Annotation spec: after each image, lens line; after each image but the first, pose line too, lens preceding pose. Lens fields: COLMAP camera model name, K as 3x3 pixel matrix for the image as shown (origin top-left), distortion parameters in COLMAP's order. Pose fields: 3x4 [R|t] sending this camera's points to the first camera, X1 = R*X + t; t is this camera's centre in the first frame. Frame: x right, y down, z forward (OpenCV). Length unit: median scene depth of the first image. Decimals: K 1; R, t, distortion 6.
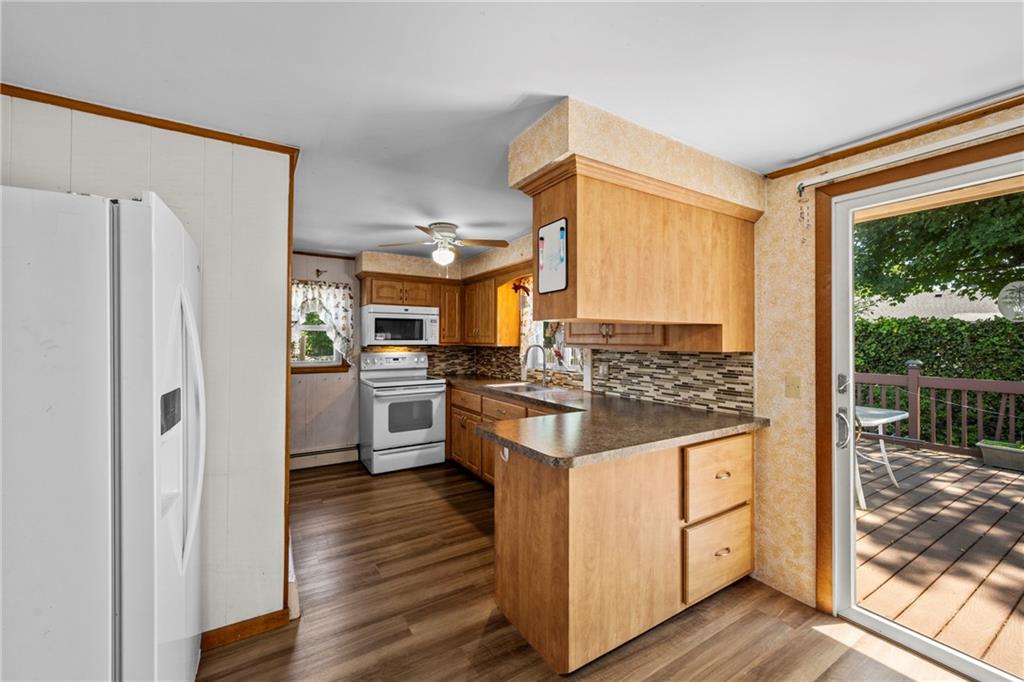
lens RADIAL K [[409.2, 0, 513.1], [0, 409.2, 335.8], [0, 0, 1]] dist [0.001936, 0.000049]
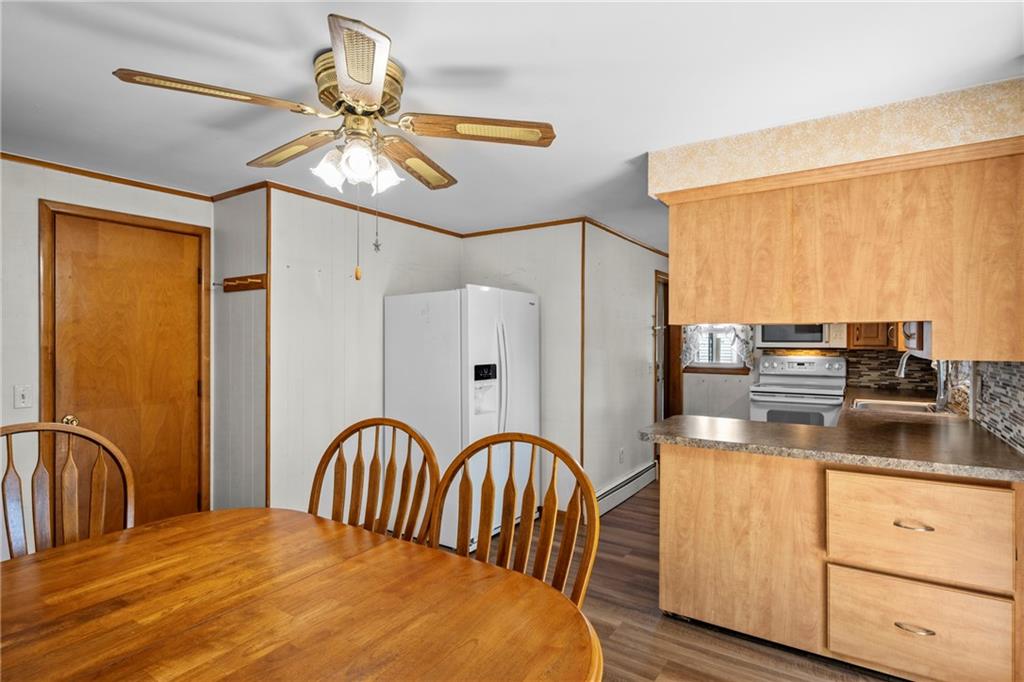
lens RADIAL K [[529.1, 0, 511.8], [0, 529.1, 342.6], [0, 0, 1]] dist [0.003881, -0.000283]
pose [[0.408539, 0.002243, -0.912738, 1.181558], [0.009192, 0.999936, 0.006572, -0.004135], [0.912694, -0.011075, 0.408493, -0.054515]]
